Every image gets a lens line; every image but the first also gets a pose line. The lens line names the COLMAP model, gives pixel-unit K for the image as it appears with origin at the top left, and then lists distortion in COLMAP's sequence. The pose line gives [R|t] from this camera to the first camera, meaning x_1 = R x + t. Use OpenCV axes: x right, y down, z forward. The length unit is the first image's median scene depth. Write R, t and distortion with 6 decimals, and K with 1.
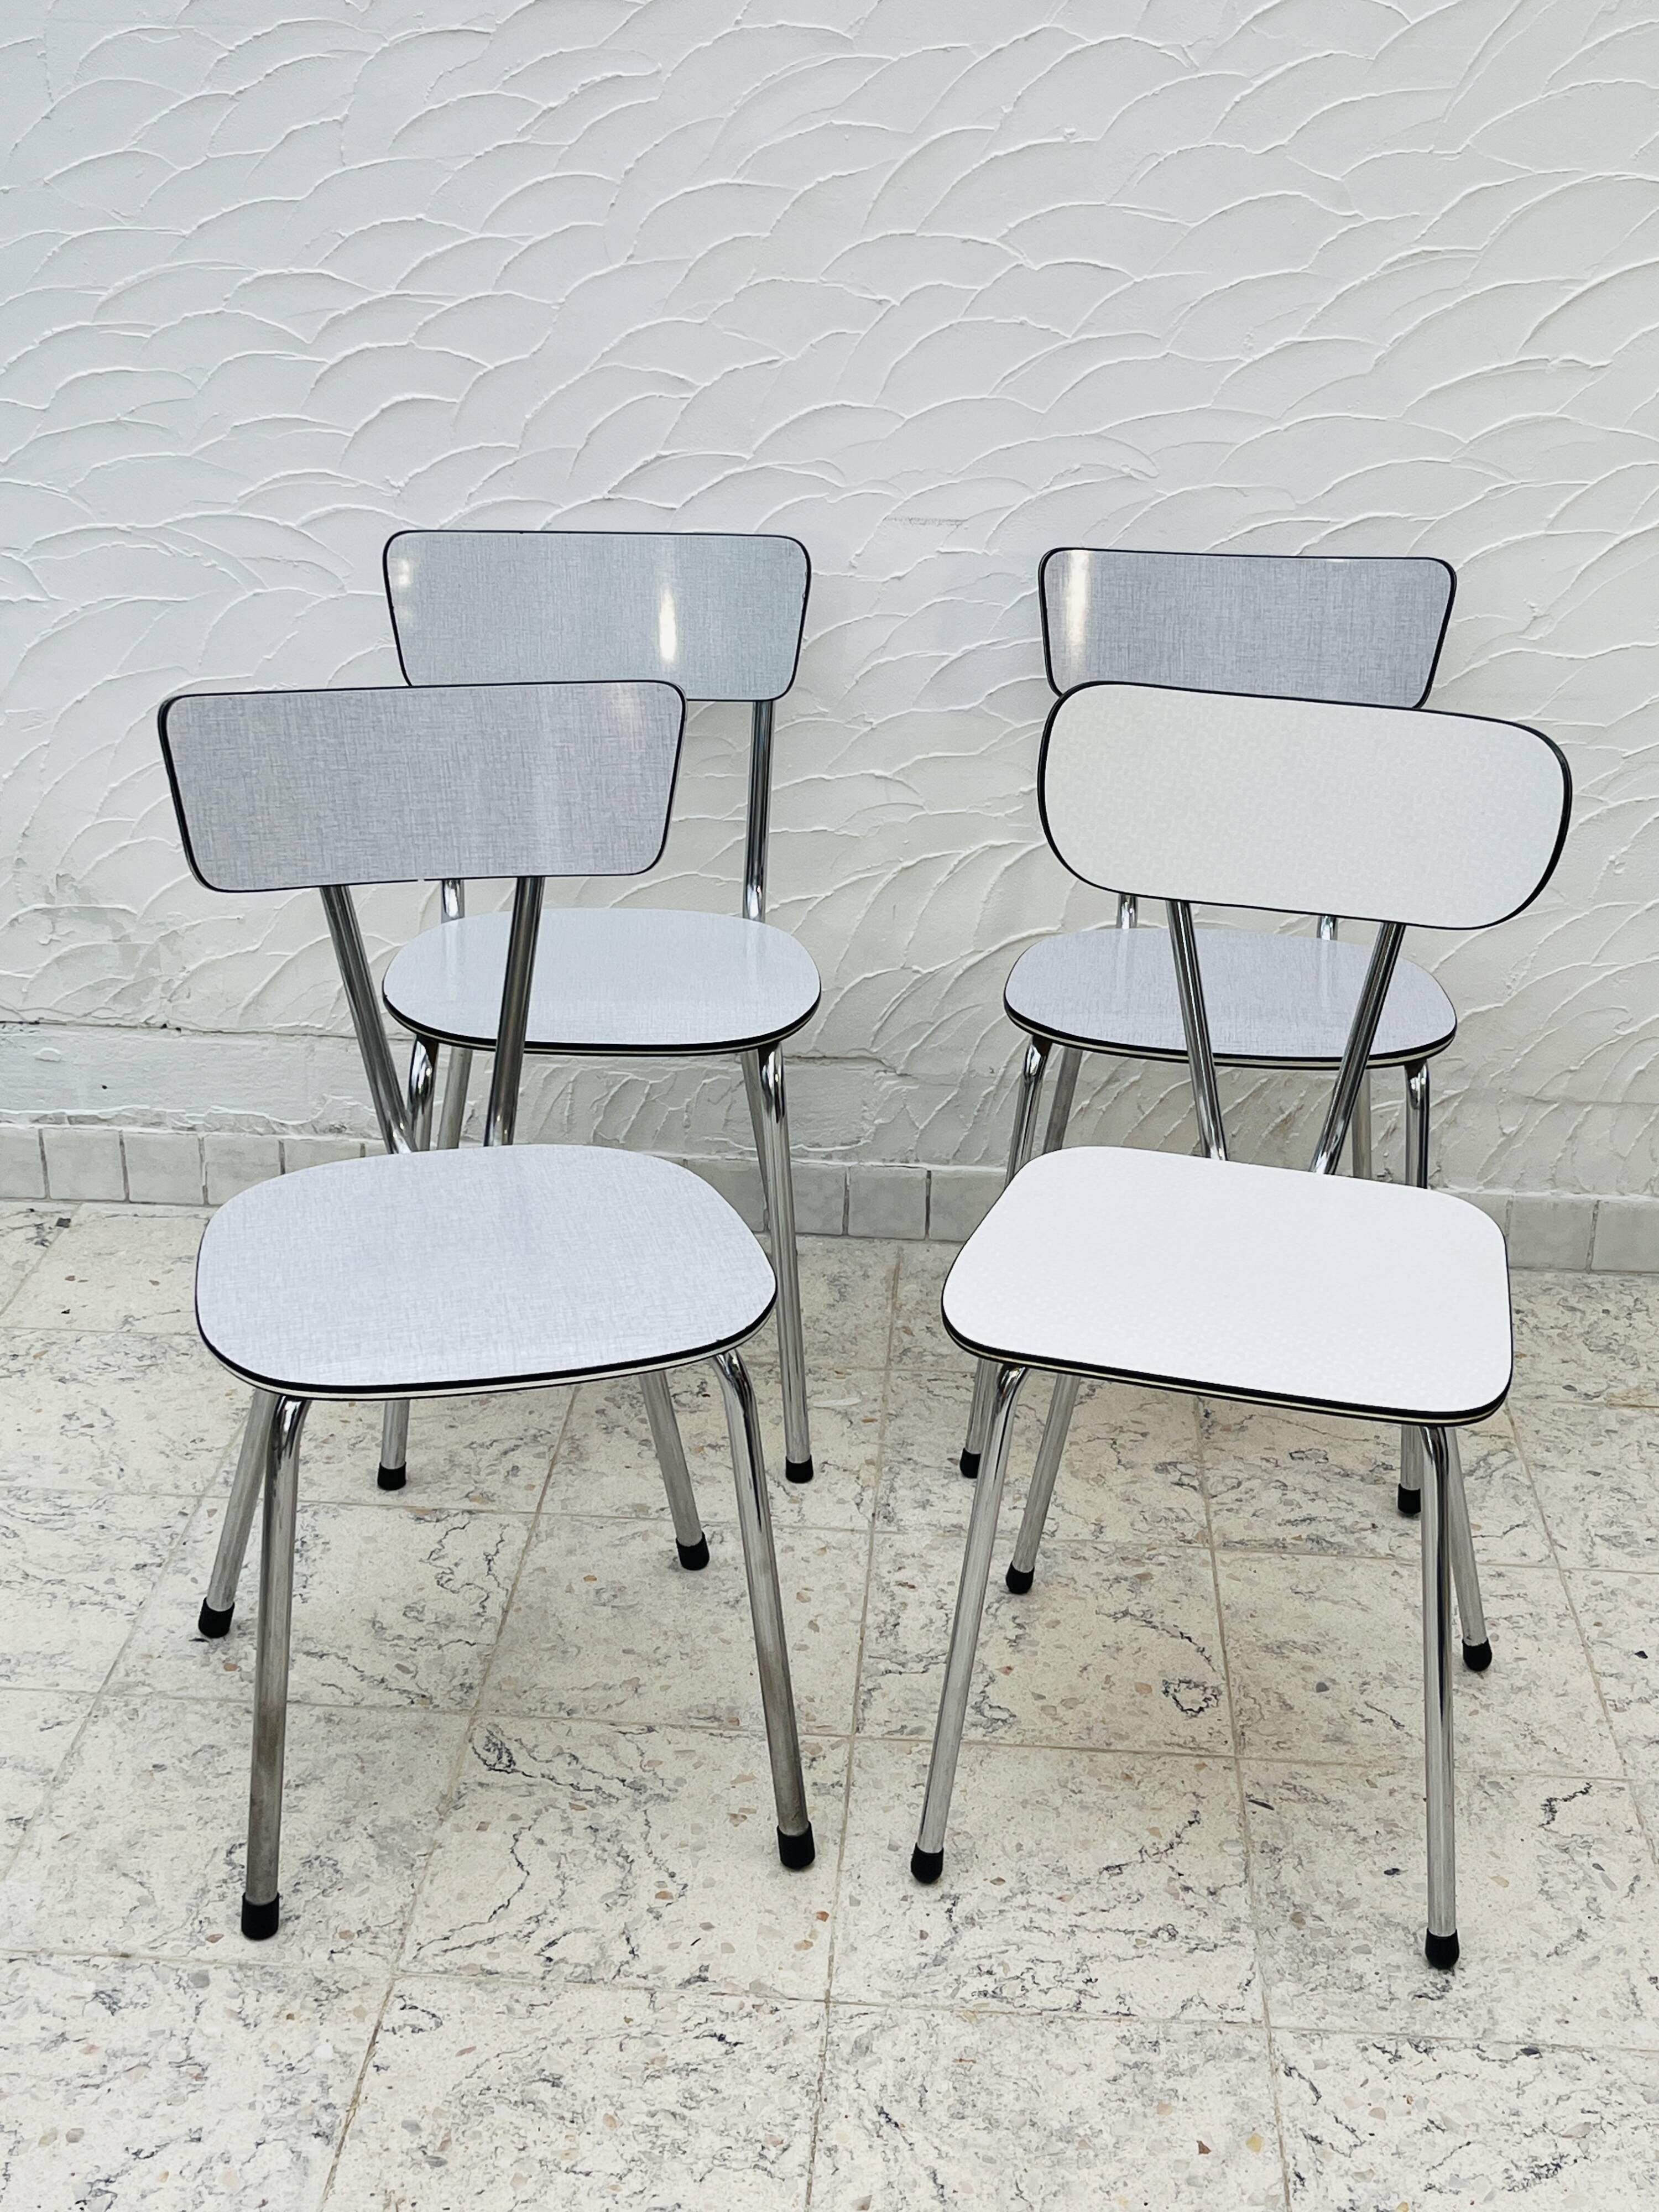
lens RADIAL K [[2826.5, 0, 776.2], [0, 2826.5, 1126.0], [0, 0, 1]] dist [0.010372, 0.000000]
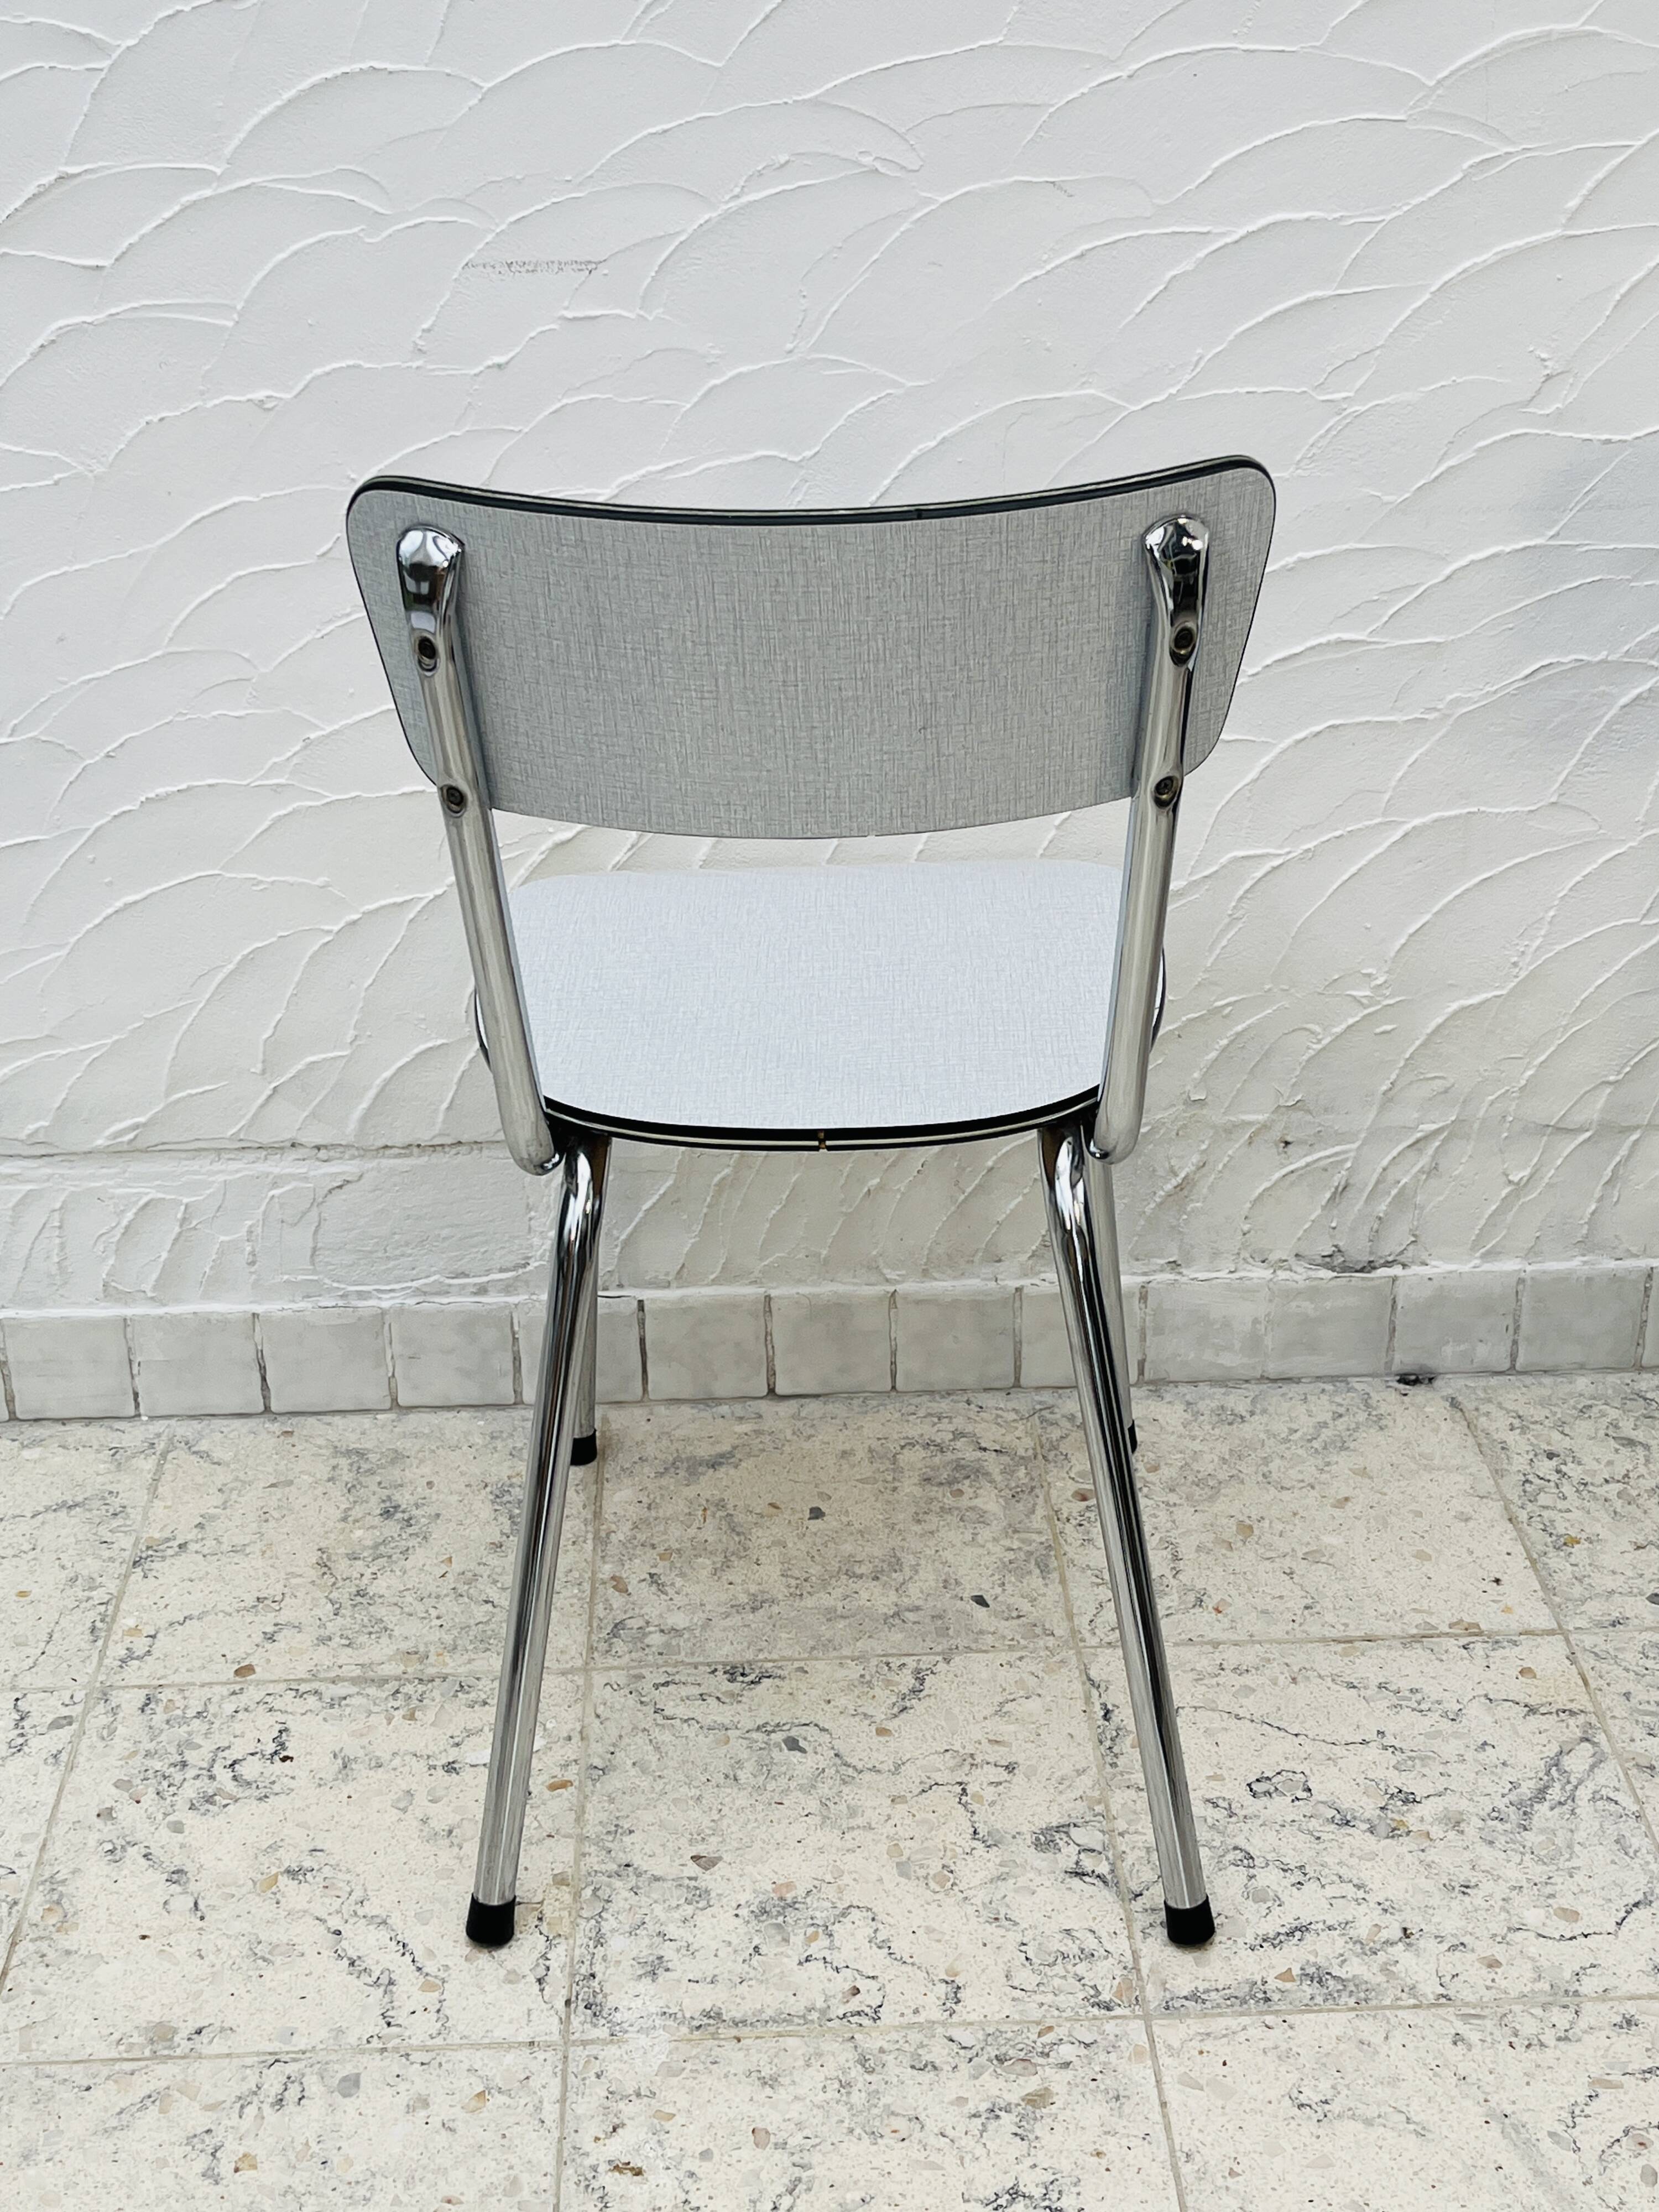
lens RADIAL K [[2826.5, 0, 844.0], [0, 2826.5, 1121.9], [0, 0, 1]] dist [0.010372, 0.000000]
pose [[0.991901, -0.079863, 0.098765, 0.046679], [0.072612, 0.994540, 0.074956, -0.080553], [-0.104212, -0.067178, 0.992284, 0.418823]]
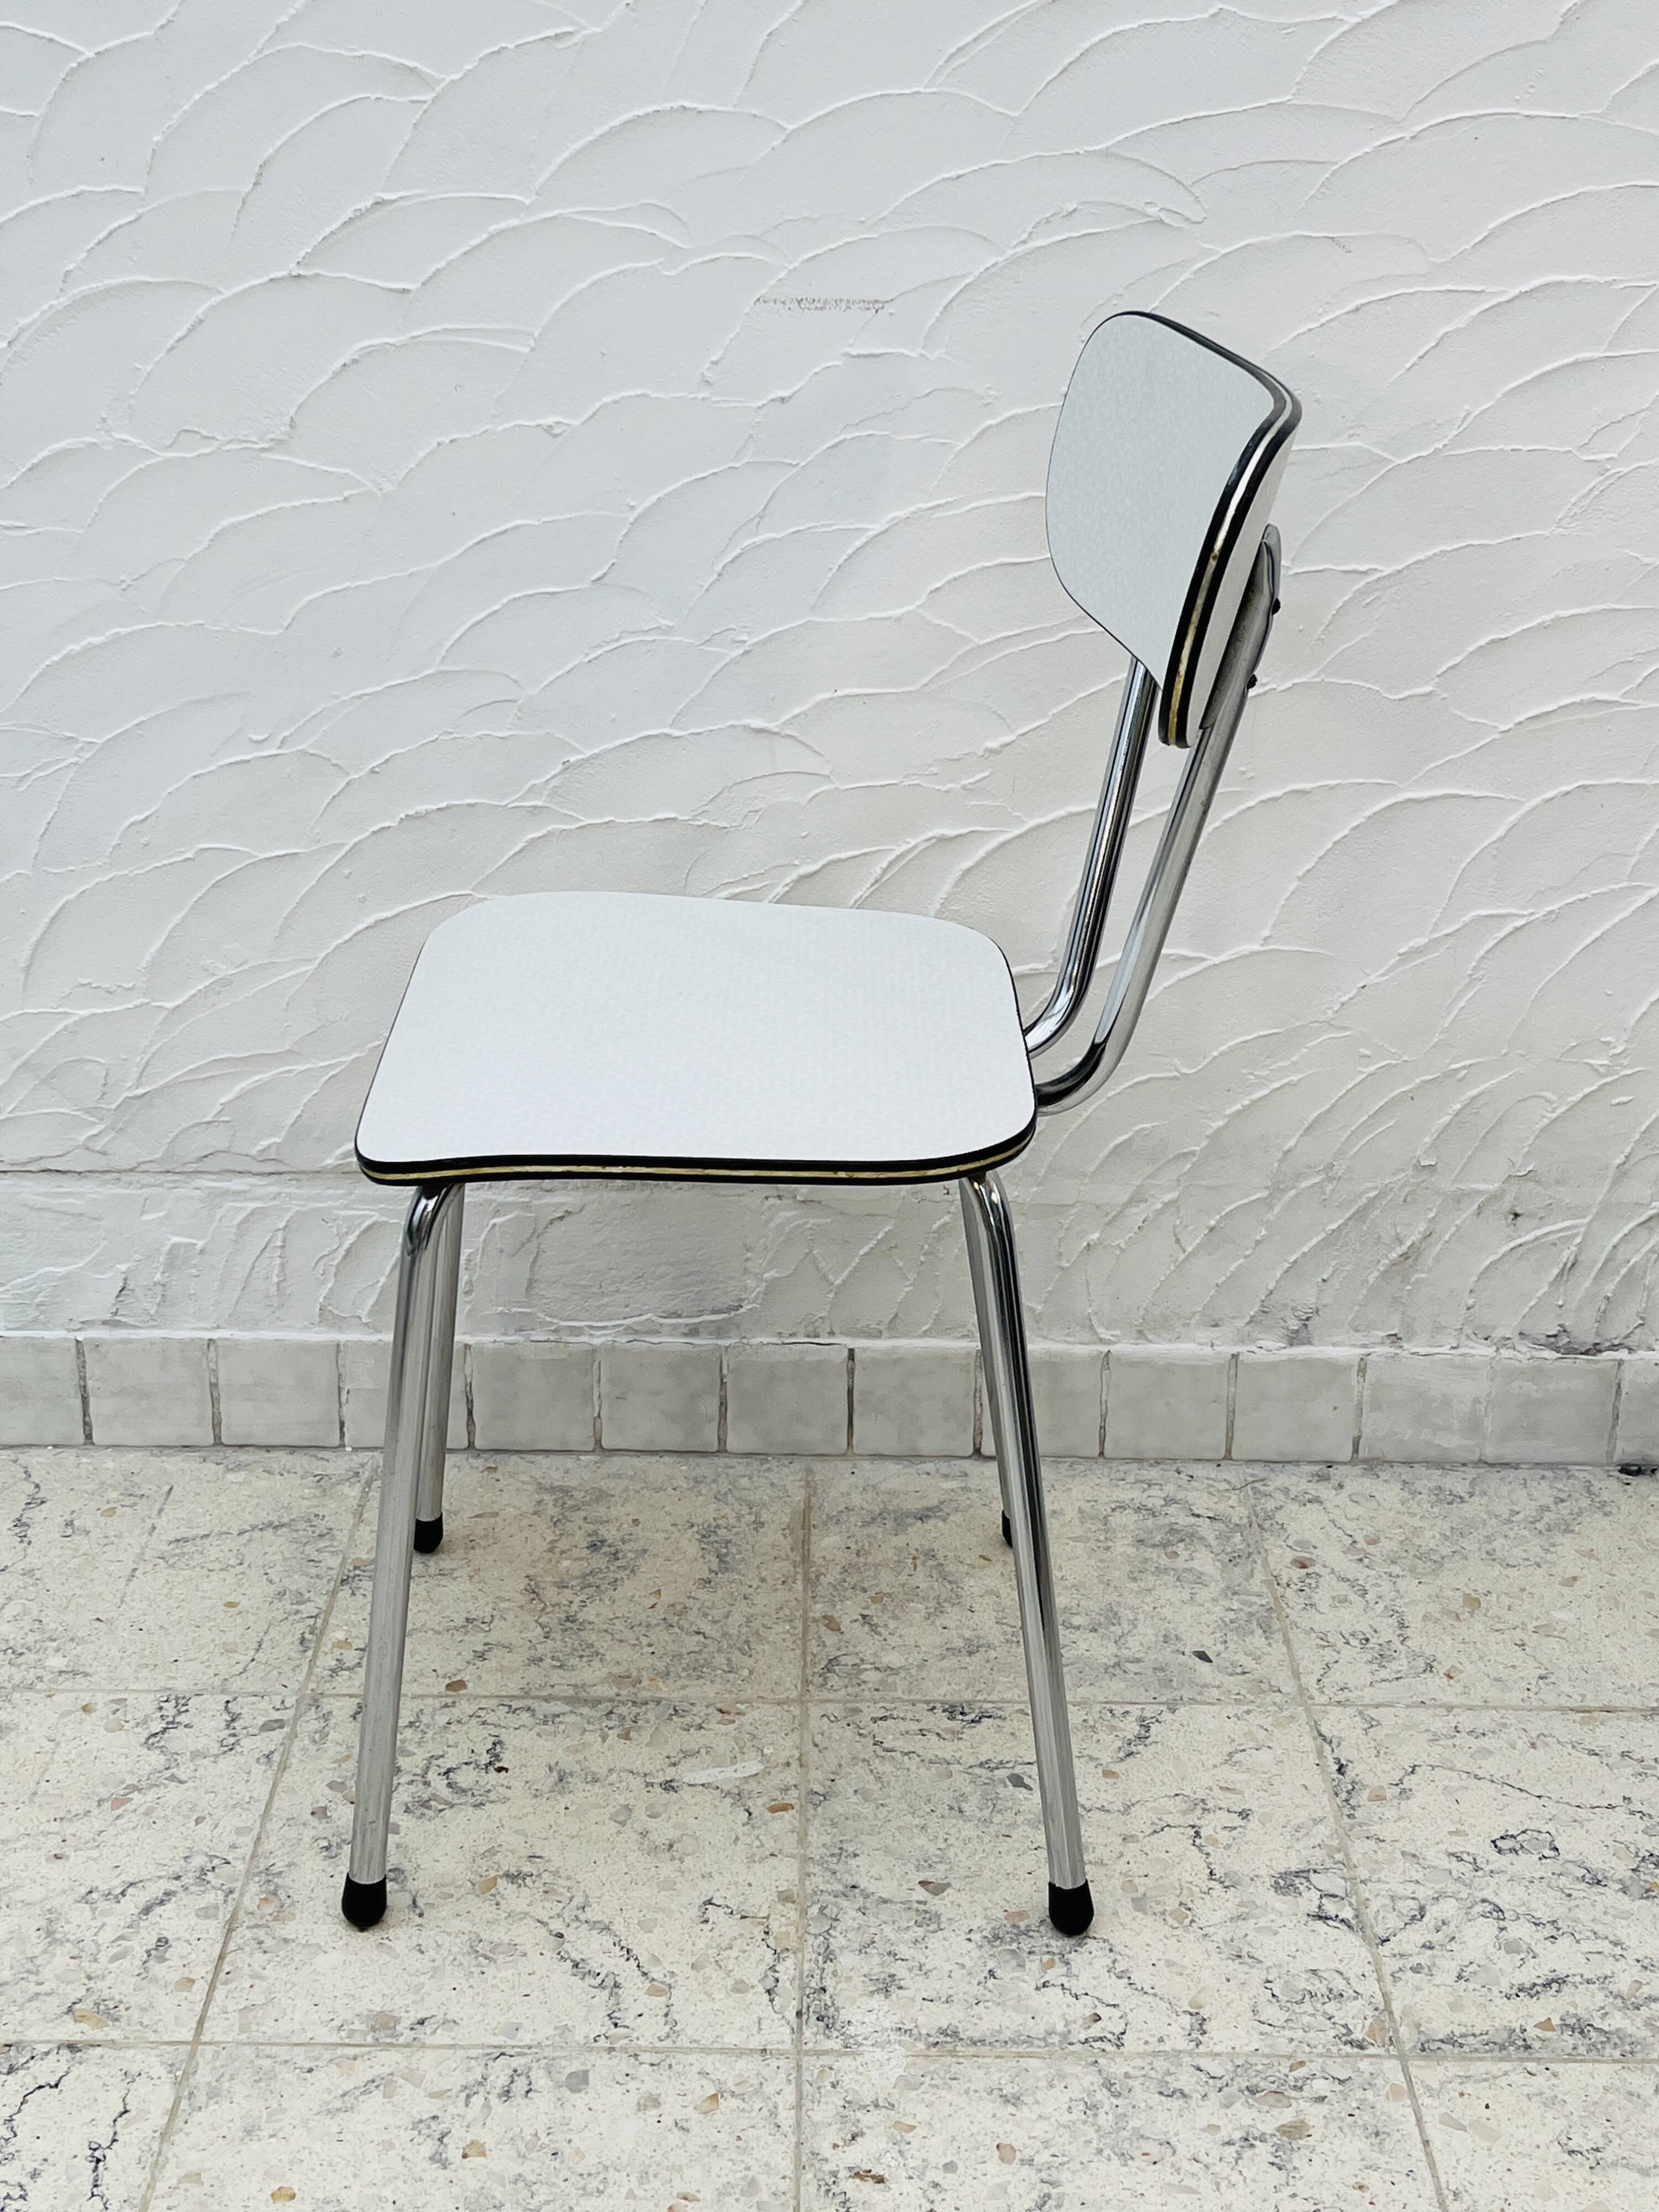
lens RADIAL K [[2826.5, 0, 810.6], [0, 2826.5, 1075.4], [0, 0, 1]] dist [0.010372, 0.000000]
pose [[0.997170, -0.029530, 0.069140, 0.003098], [0.031612, 0.999073, -0.029217, -0.032165], [-0.068213, 0.031320, 0.997179, 0.421630]]
